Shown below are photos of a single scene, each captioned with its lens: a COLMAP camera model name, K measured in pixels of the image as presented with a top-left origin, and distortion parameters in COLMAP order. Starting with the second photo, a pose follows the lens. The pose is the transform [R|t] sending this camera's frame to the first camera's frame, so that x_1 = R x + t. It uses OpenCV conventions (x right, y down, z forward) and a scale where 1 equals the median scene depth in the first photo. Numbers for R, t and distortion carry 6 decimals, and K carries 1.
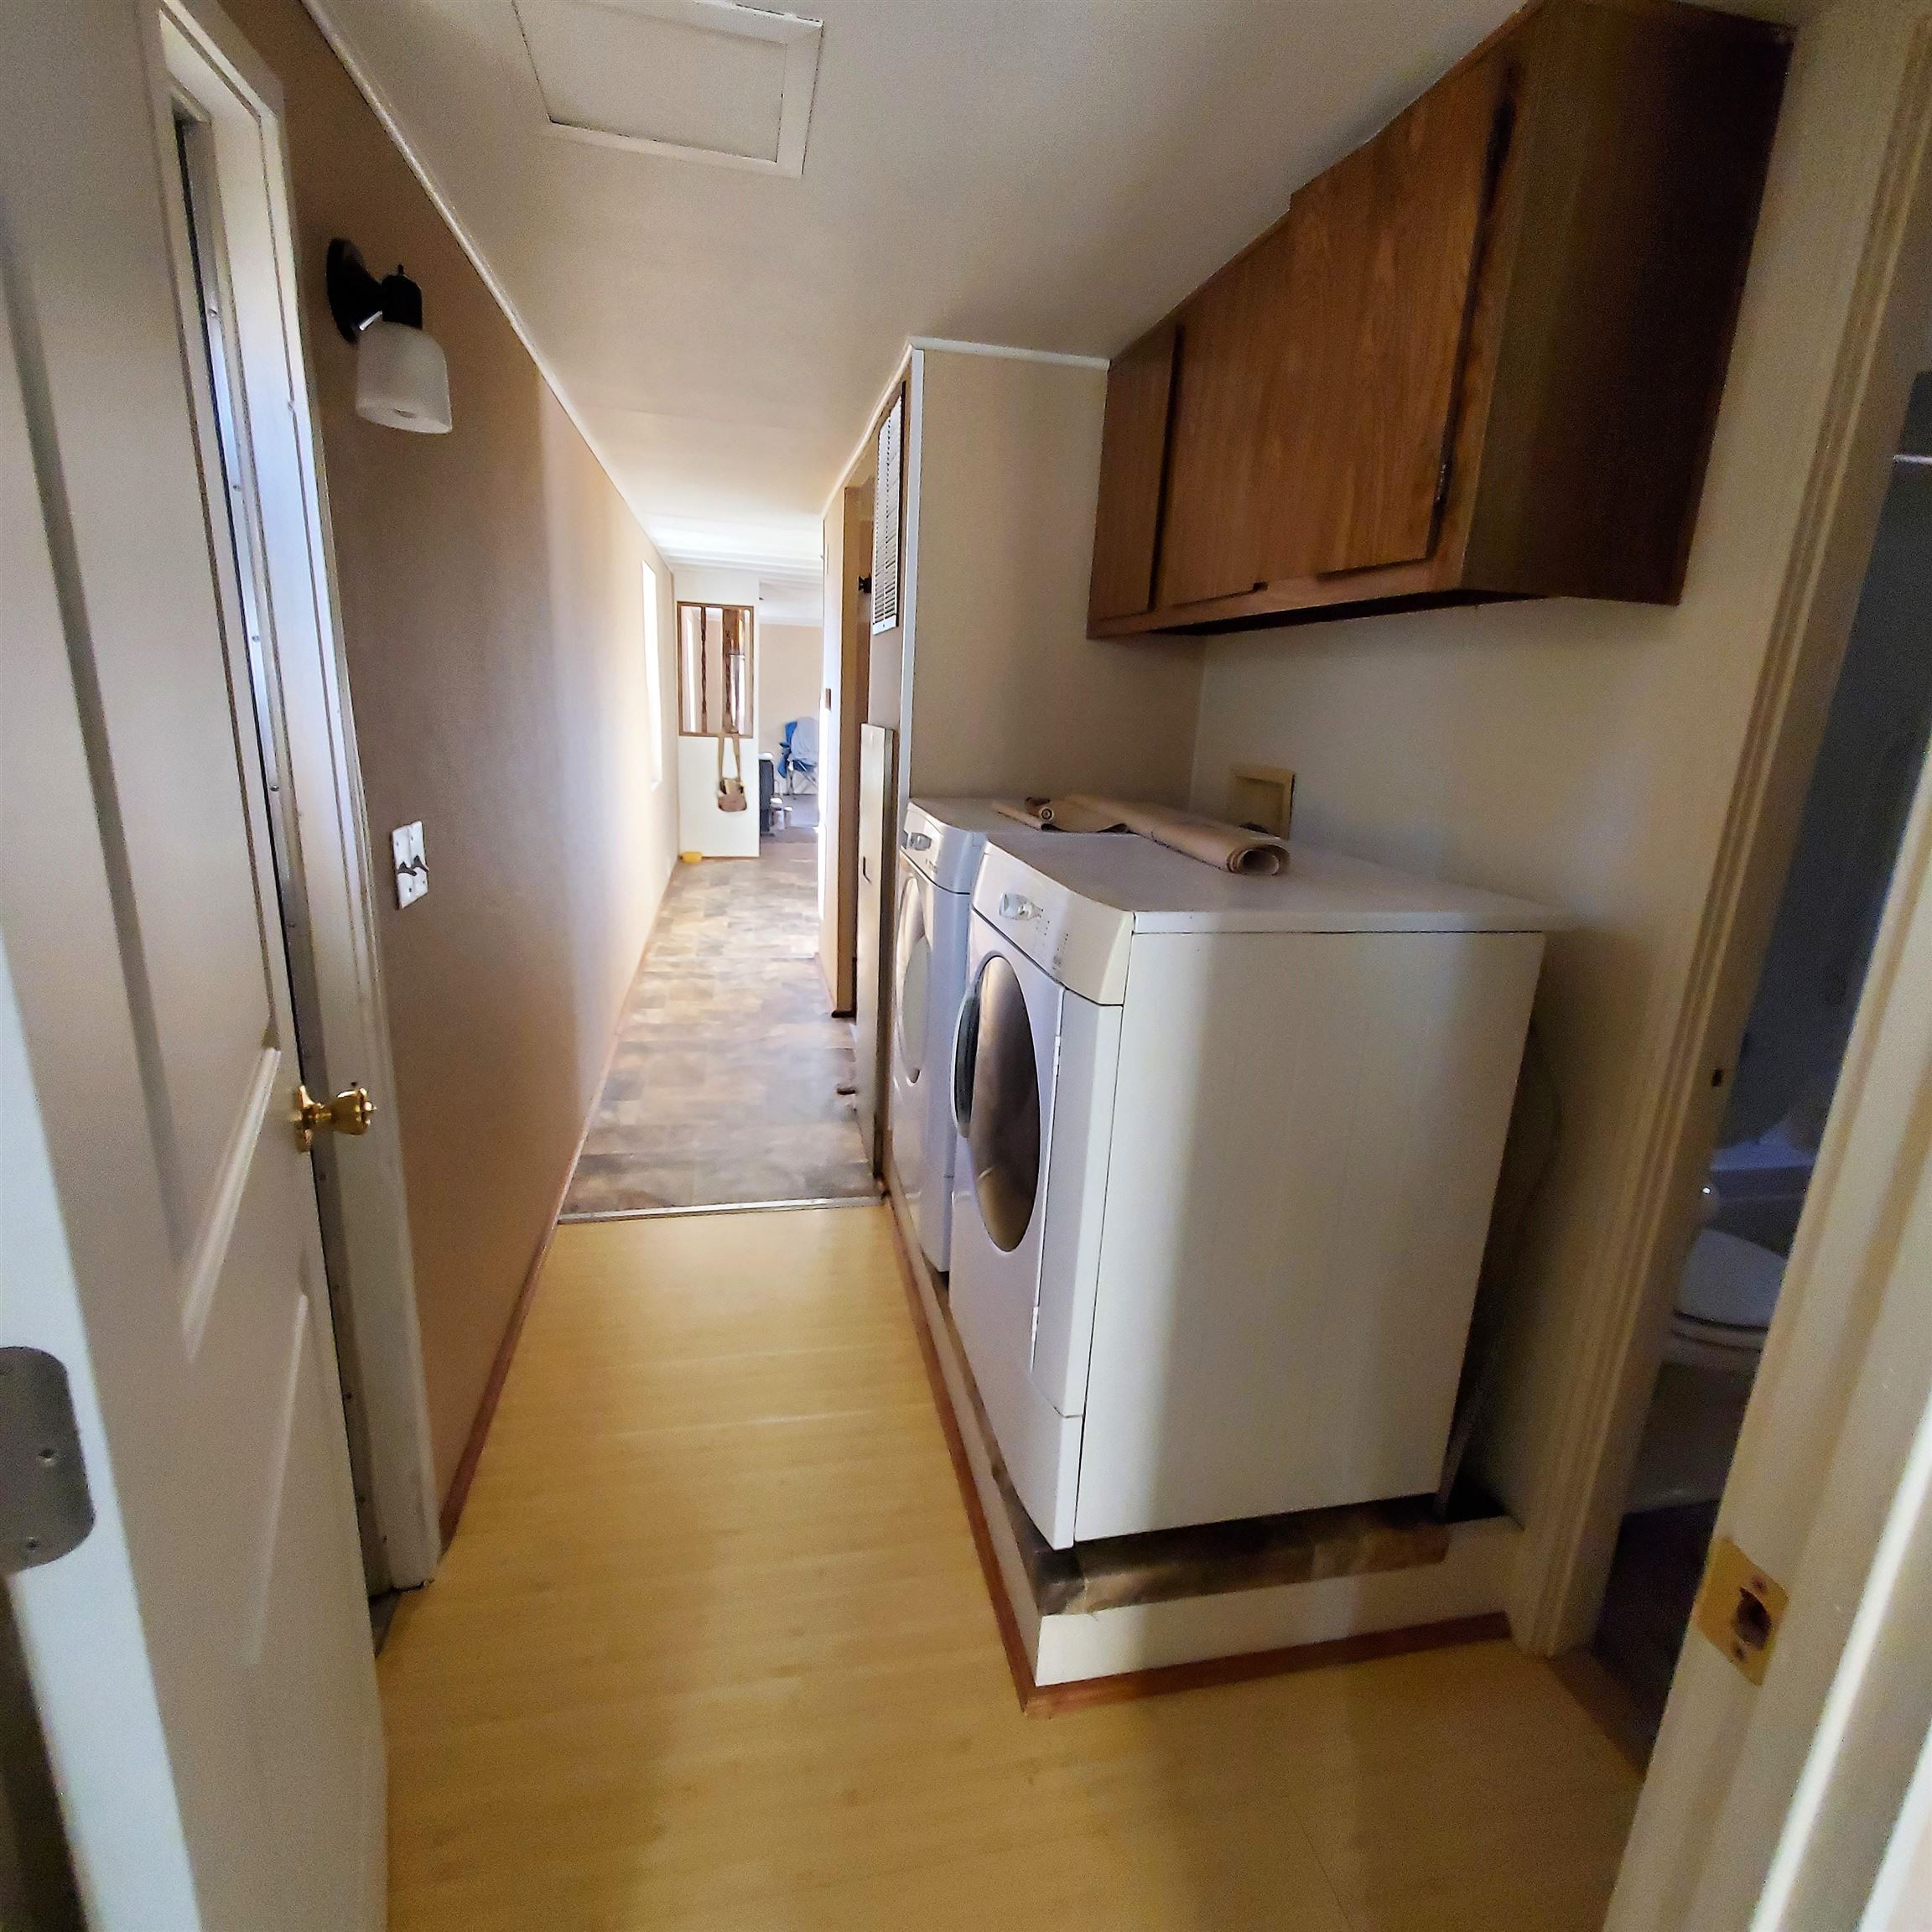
lens RADIAL K [[1021.1, 0, 966.0], [0, 1021.1, 966.0], [0, 0, 1]] dist [-0.000554, 0.000067]
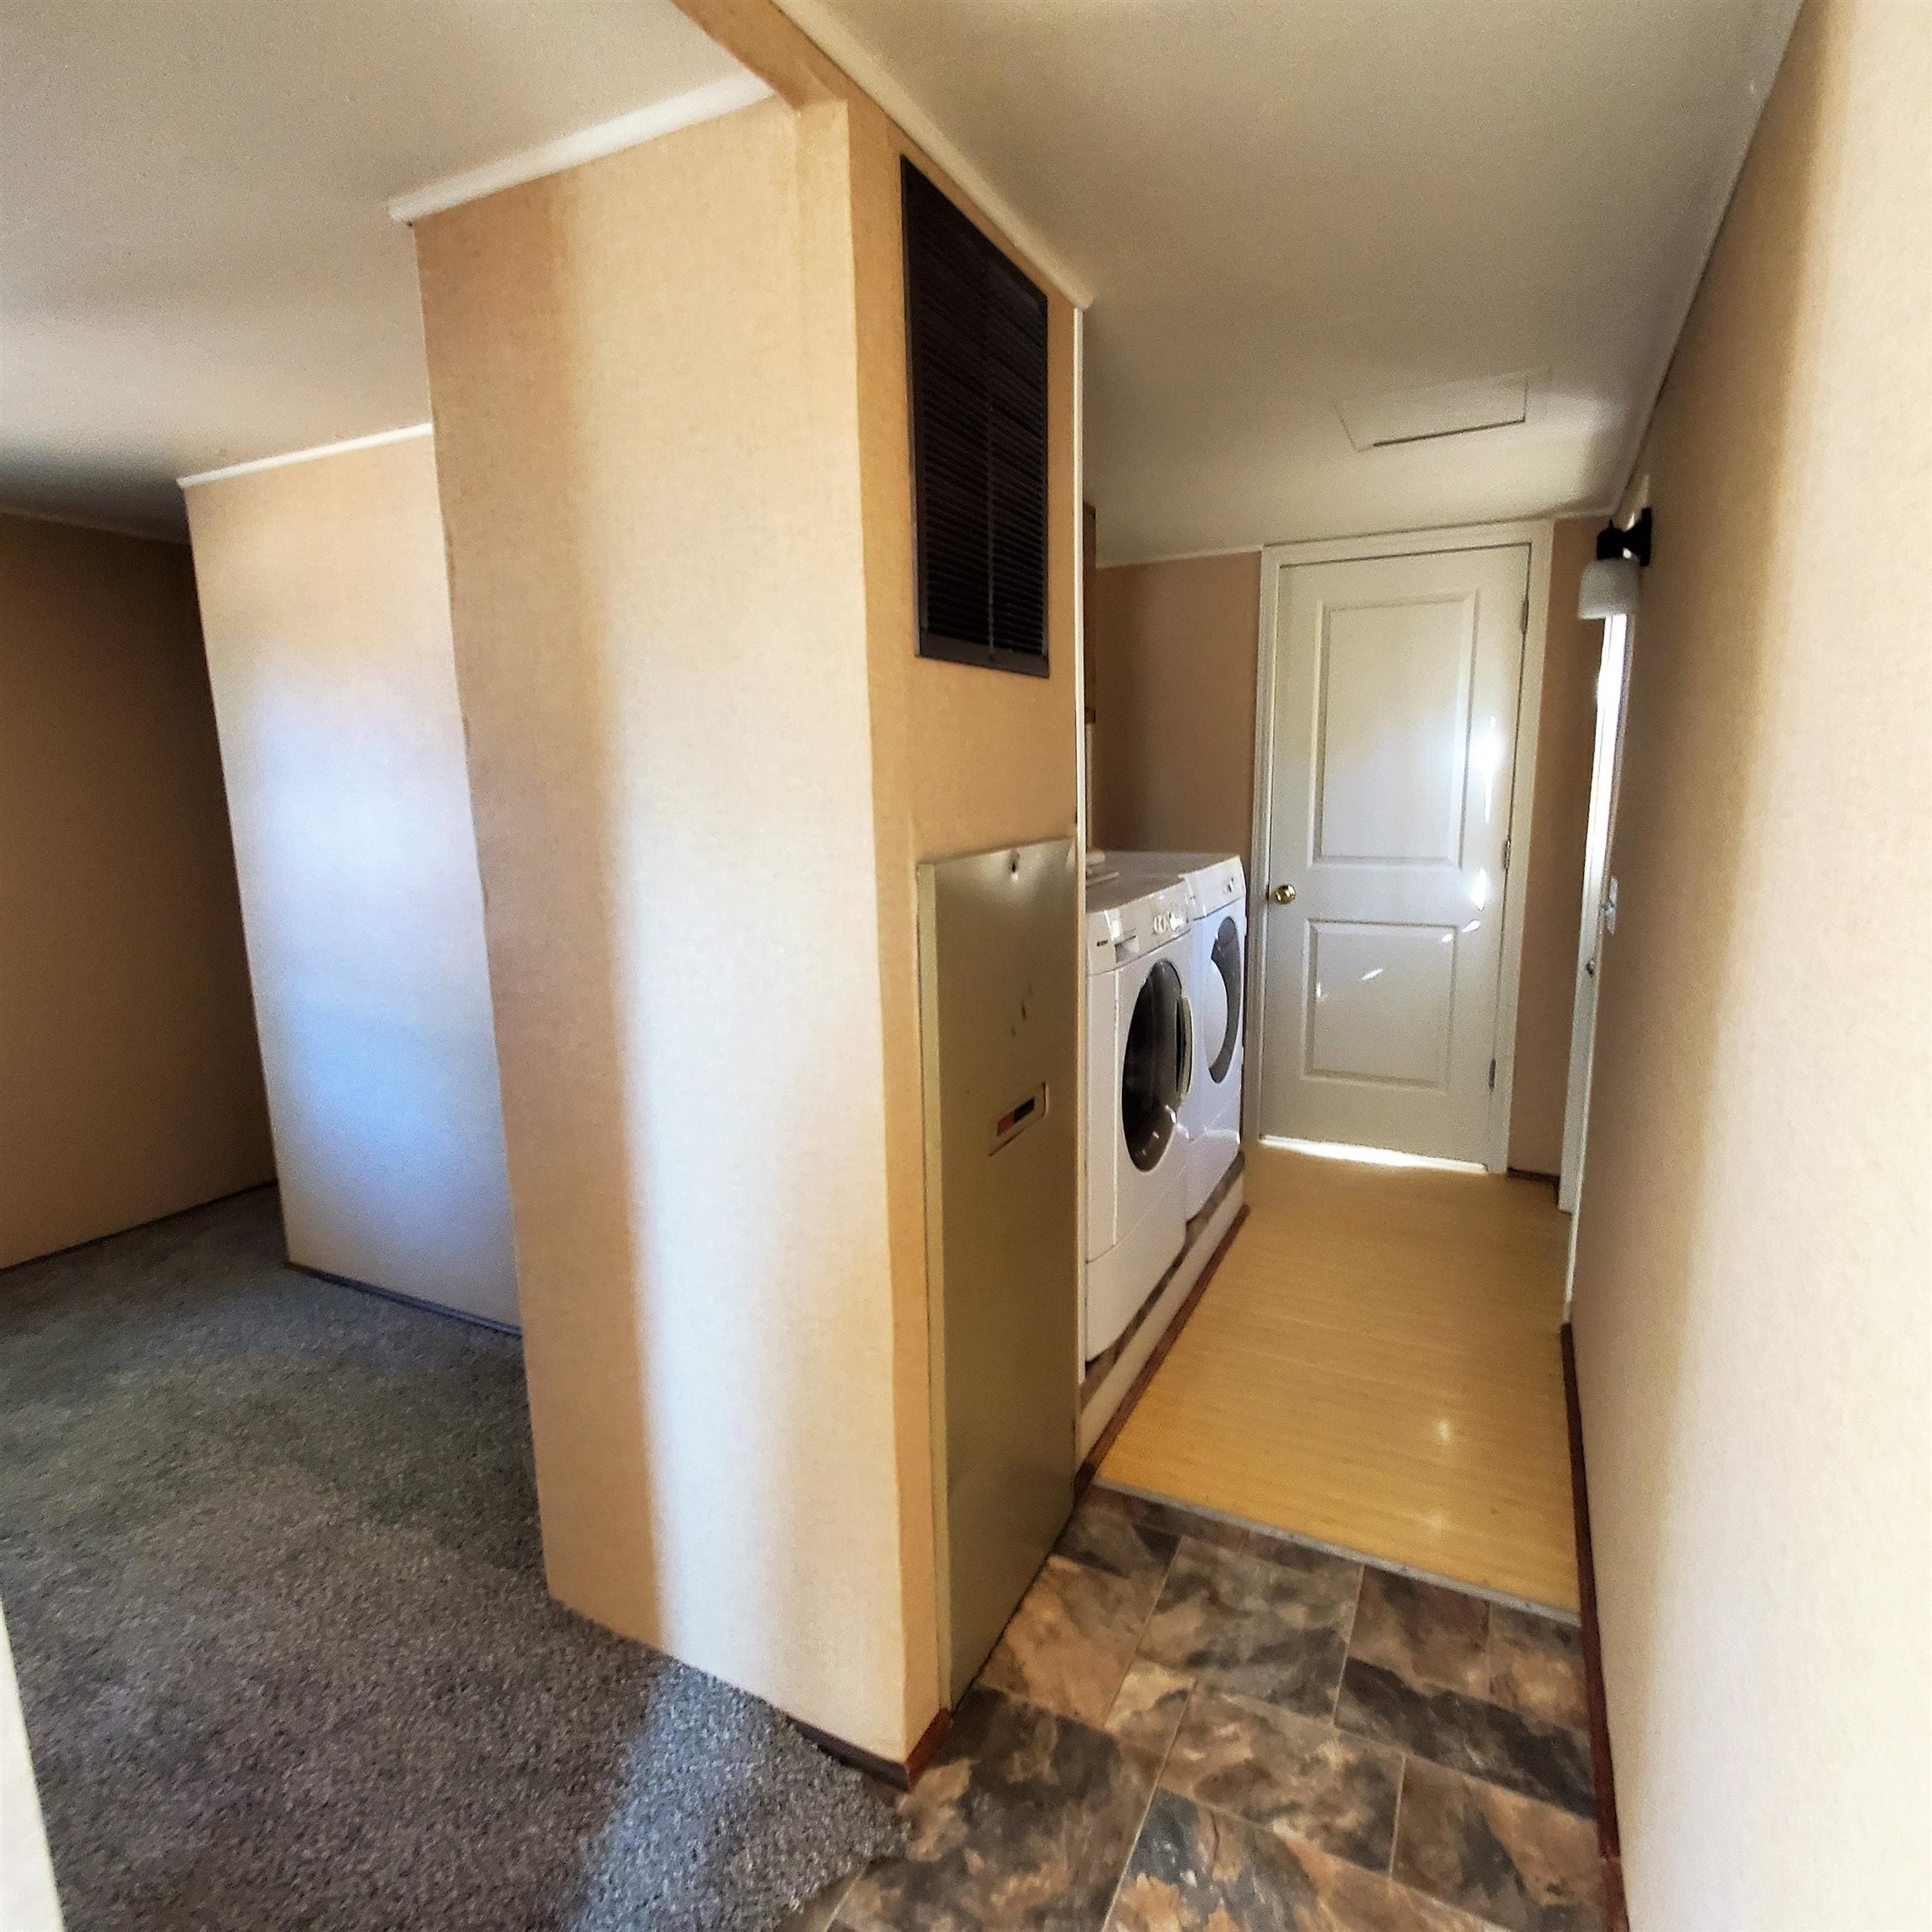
lens RADIAL K [[1092.3, 0, 956.6], [0, 1092.3, 959.5], [0, 0, 1]] dist [-0.001532, 0.000793]
pose [[-0.779282, -0.142276, 0.610309, -0.334417], [0.147356, 0.904979, 0.399124, -0.353578], [-0.609102, 0.400963, -0.684268, 1.243558]]
